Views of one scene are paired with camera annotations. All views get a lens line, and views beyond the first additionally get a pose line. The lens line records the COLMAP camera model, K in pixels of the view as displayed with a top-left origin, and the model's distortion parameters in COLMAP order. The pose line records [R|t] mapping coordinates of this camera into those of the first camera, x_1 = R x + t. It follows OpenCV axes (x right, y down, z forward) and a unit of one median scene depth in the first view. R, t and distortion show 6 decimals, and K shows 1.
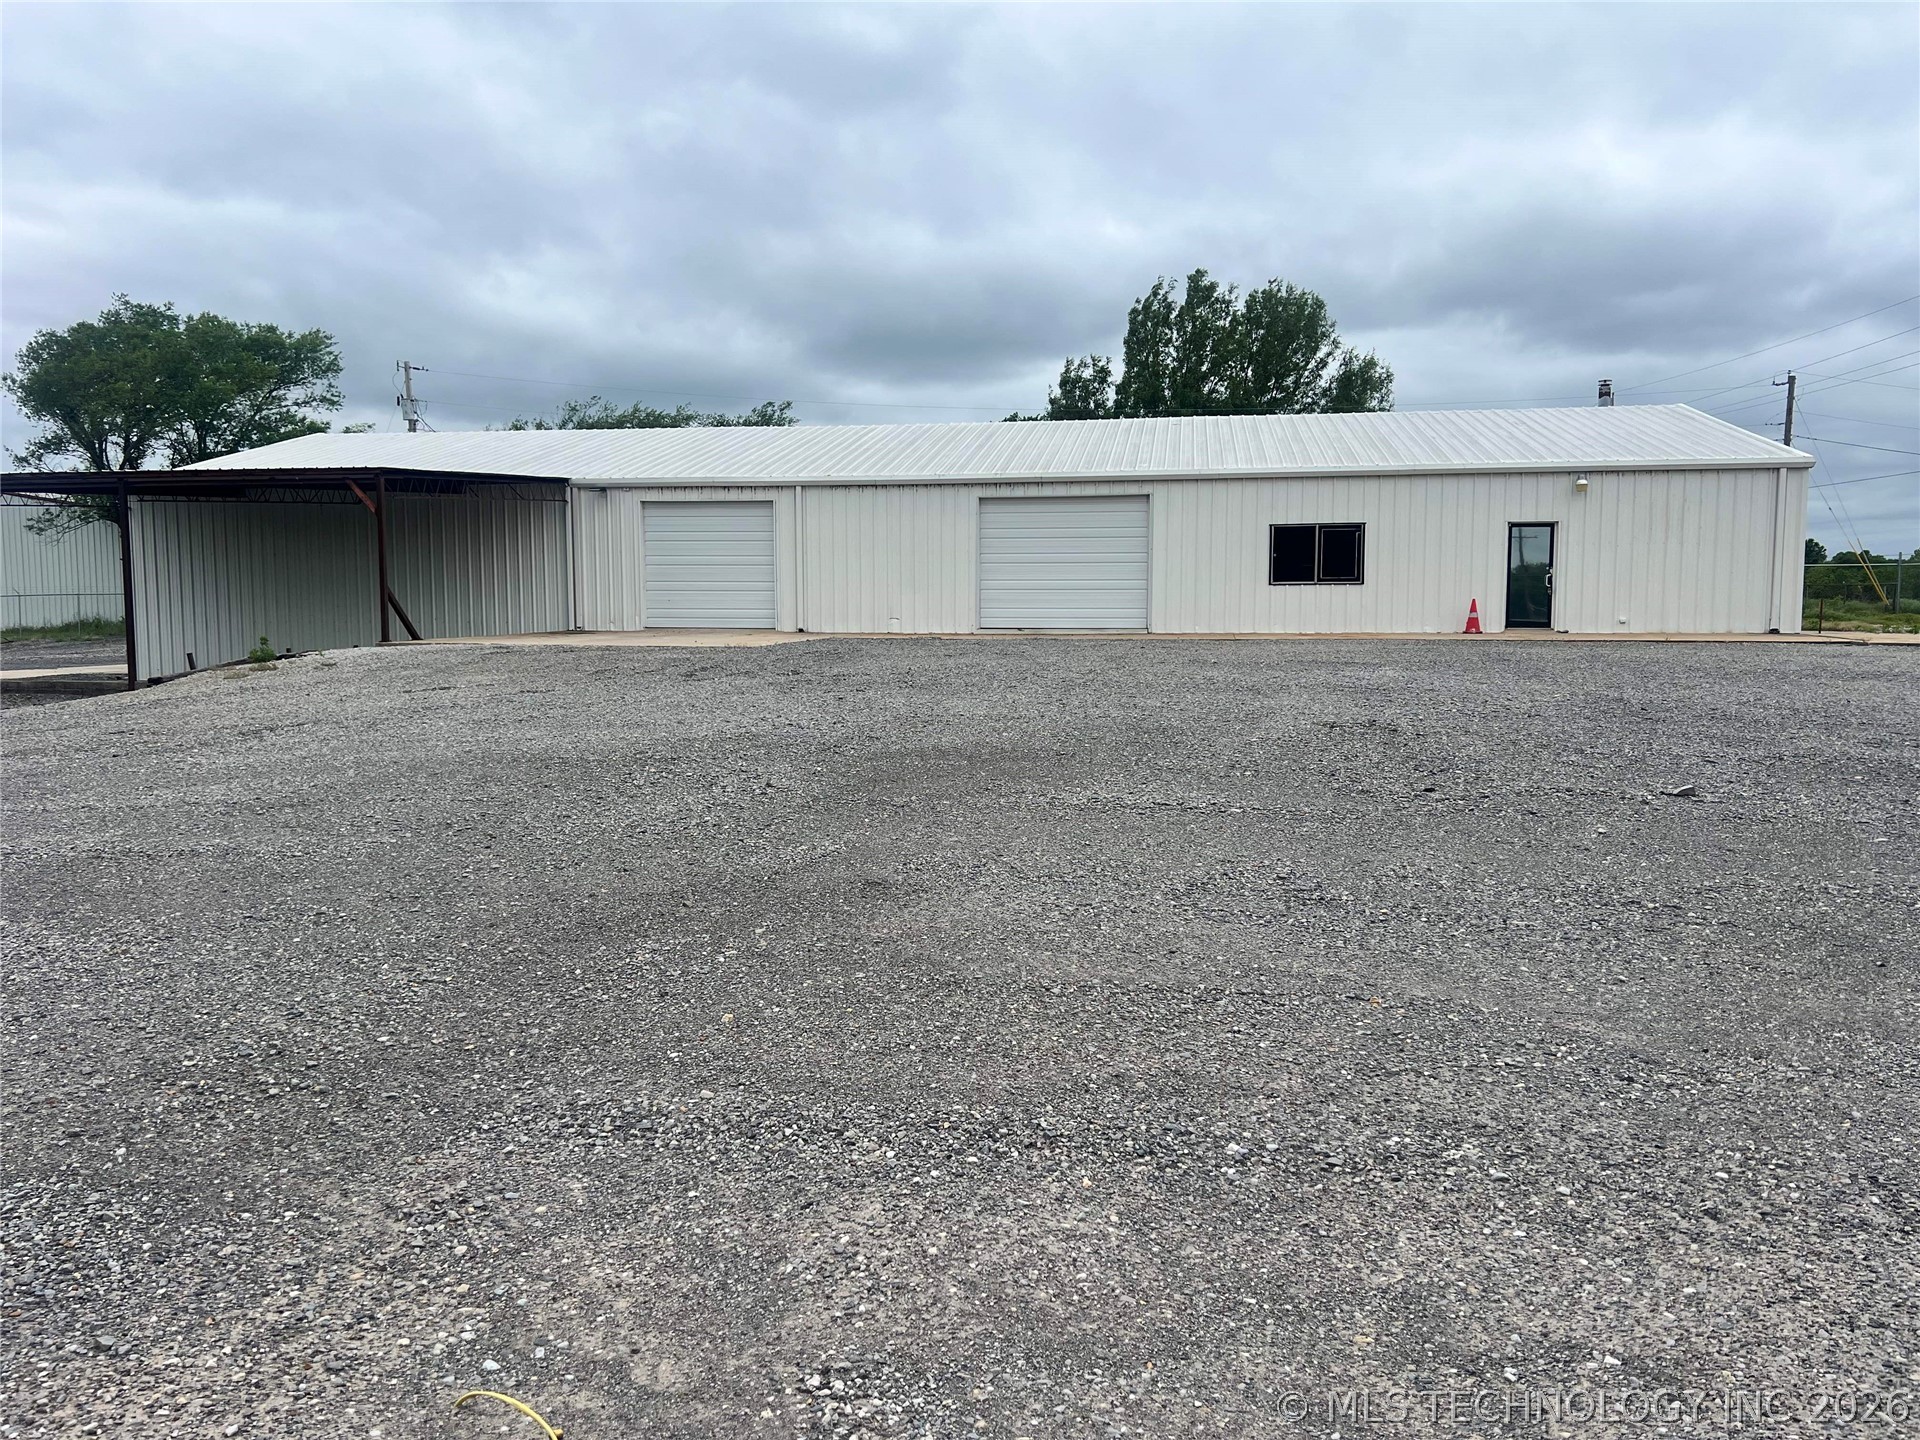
lens RADIAL K [[1442.1, 0, 954.8], [0, 1442.1, 758.8], [0, 0, 1]] dist [0.059964, -0.057371]
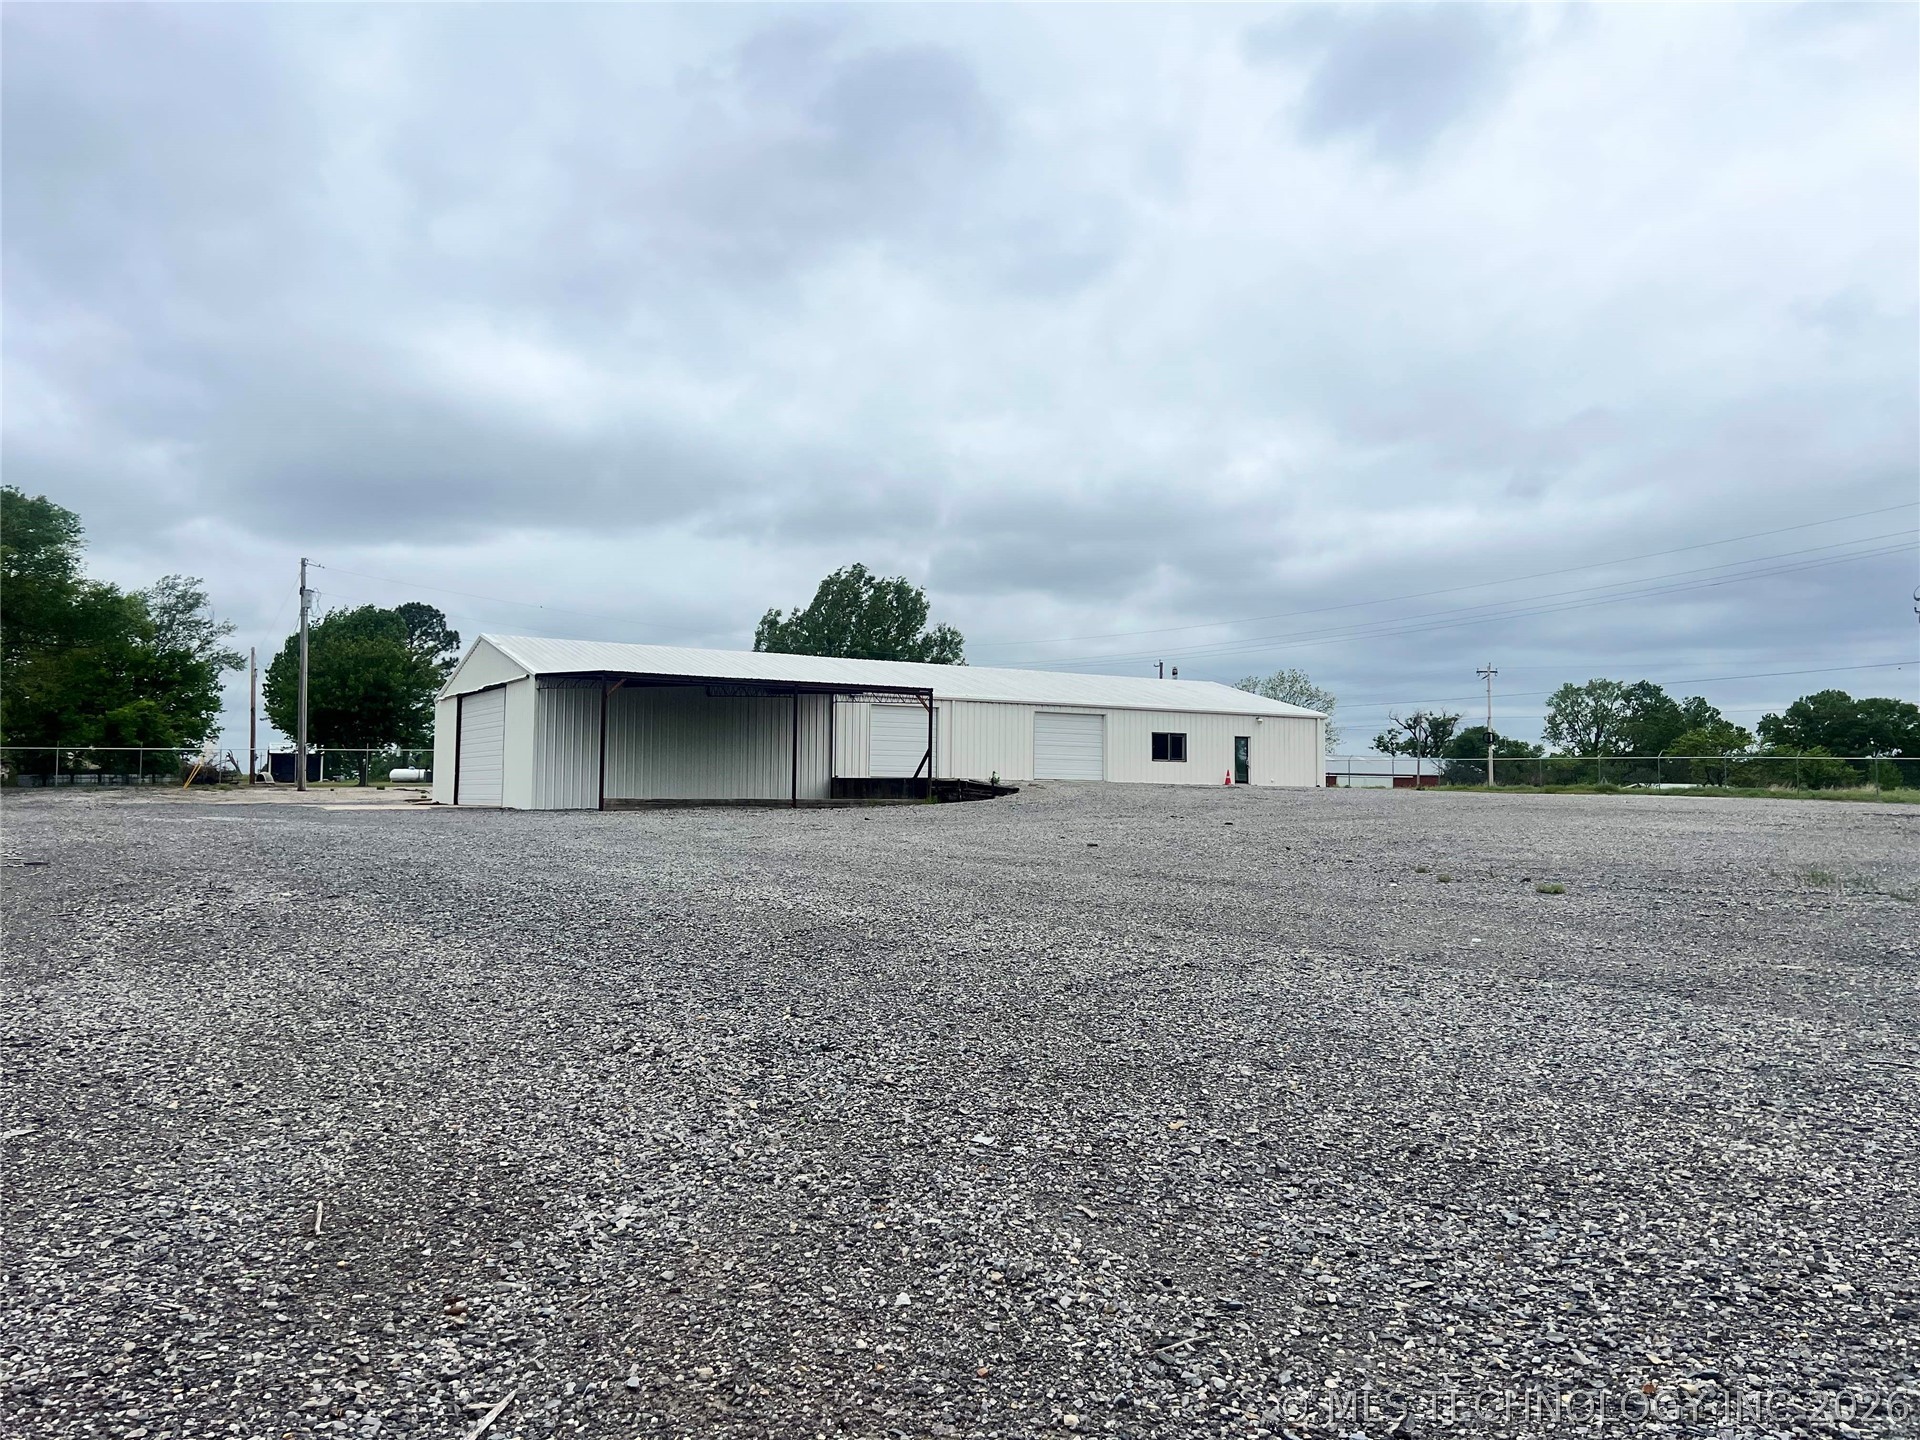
lens RADIAL K [[1442.1, 0, 963.7], [0, 1442.1, 726.8], [0, 0, 1]] dist [0.059964, -0.057371]
pose [[0.767308, 0.048571, 0.639437, -1.348280], [0.045871, 0.990416, -0.130276, 0.094928], [-0.639636, 0.129294, 0.757726, -0.439235]]
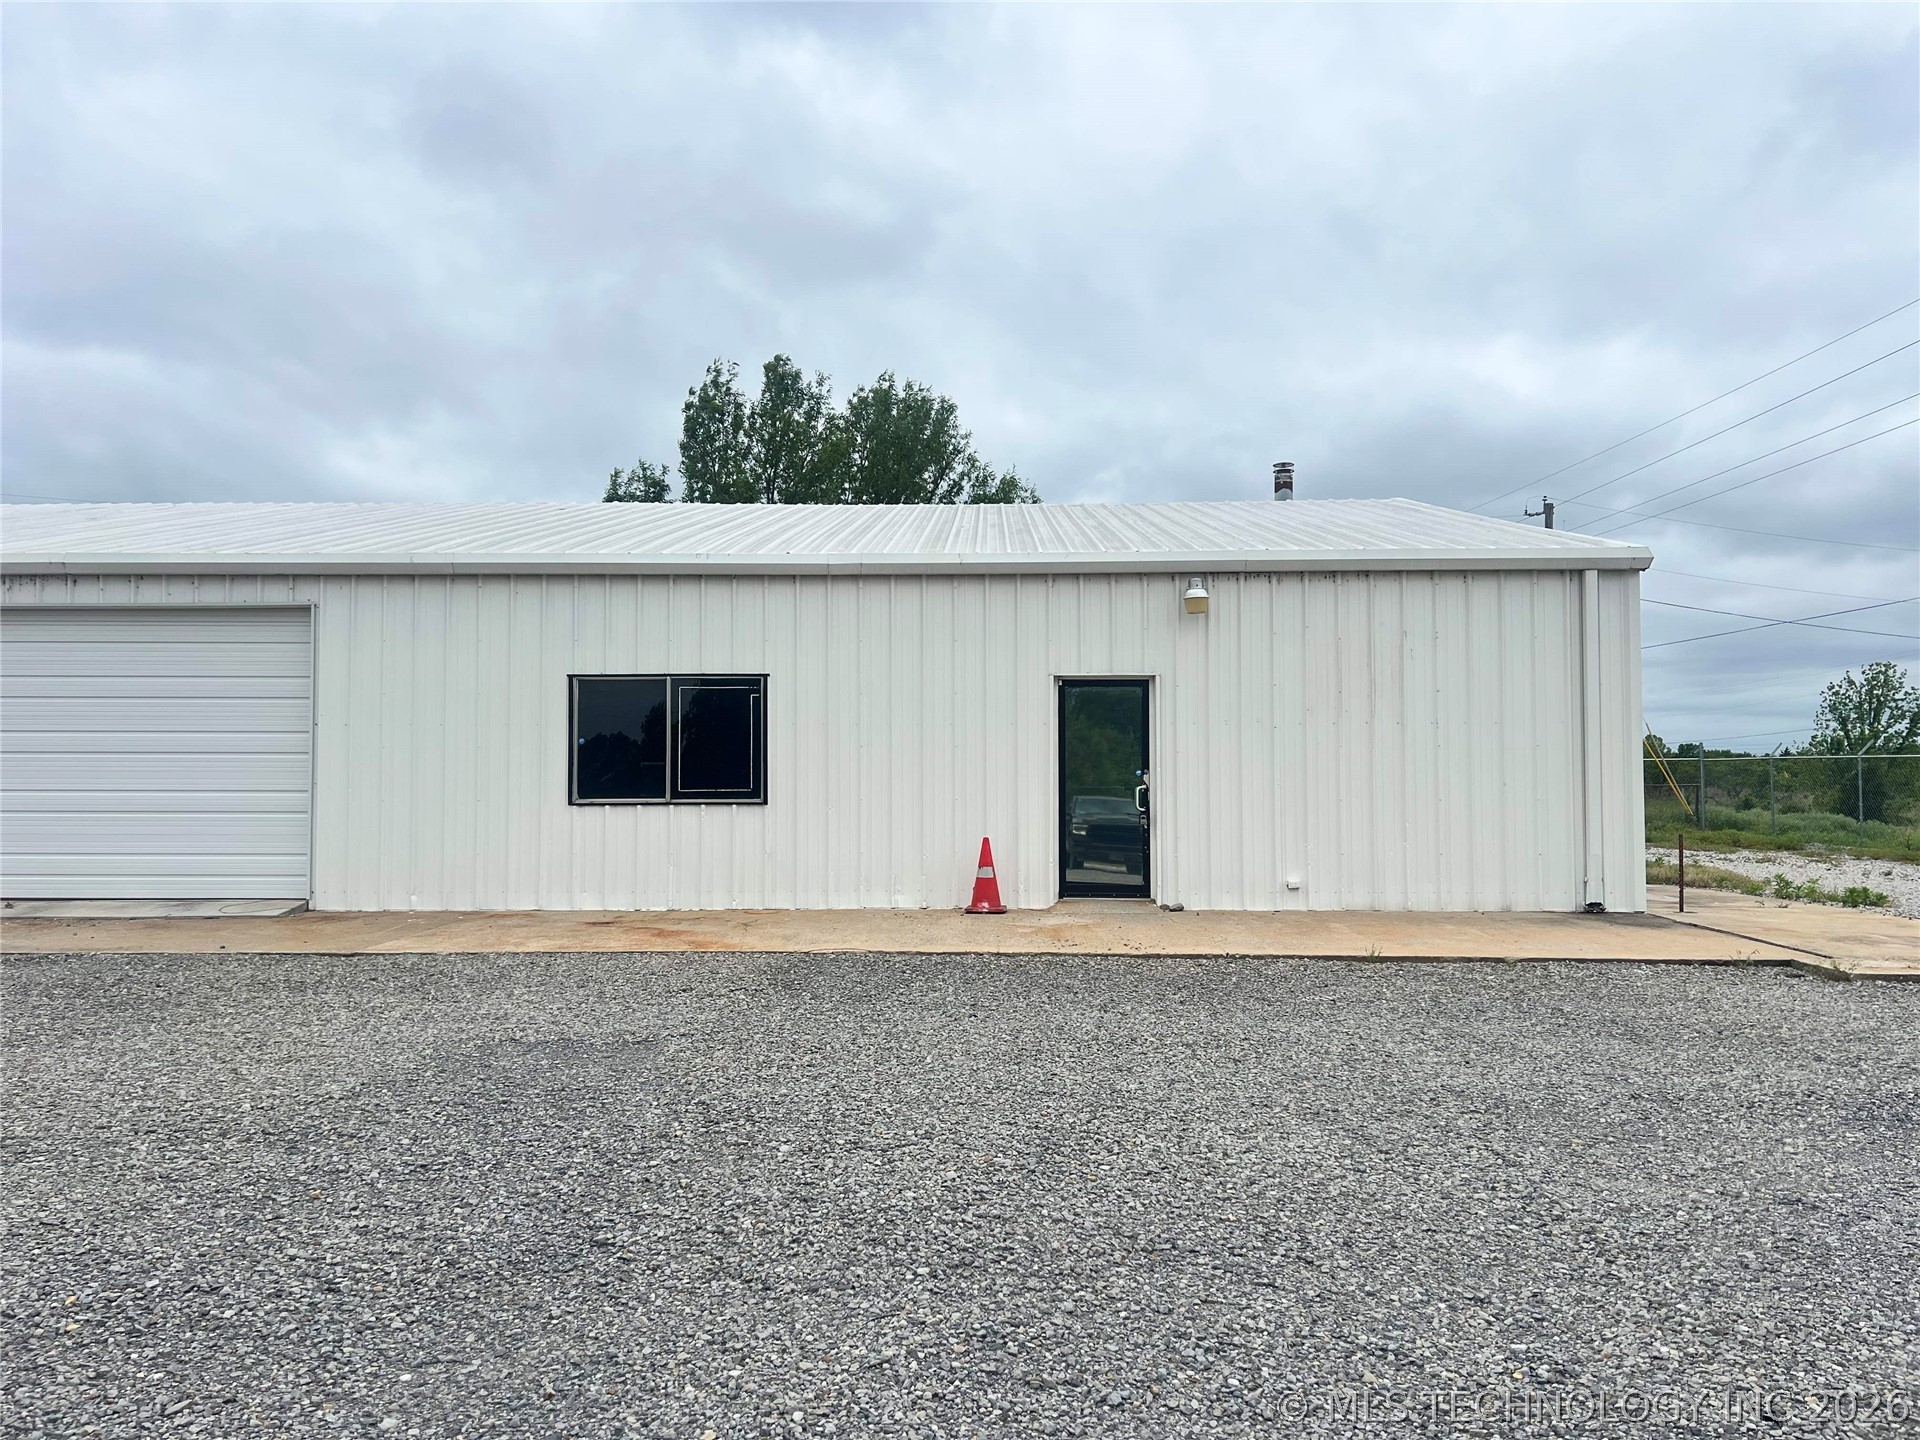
lens RADIAL K [[1442.1, 0, 948.2], [0, 1442.1, 736.4], [0, 0, 1]] dist [0.059964, -0.057371]
pose [[0.990860, 0.005609, 0.134777, 0.270737], [0.013467, 0.990030, -0.140209, -0.074439], [-0.134219, 0.140742, 0.980906, 0.523943]]
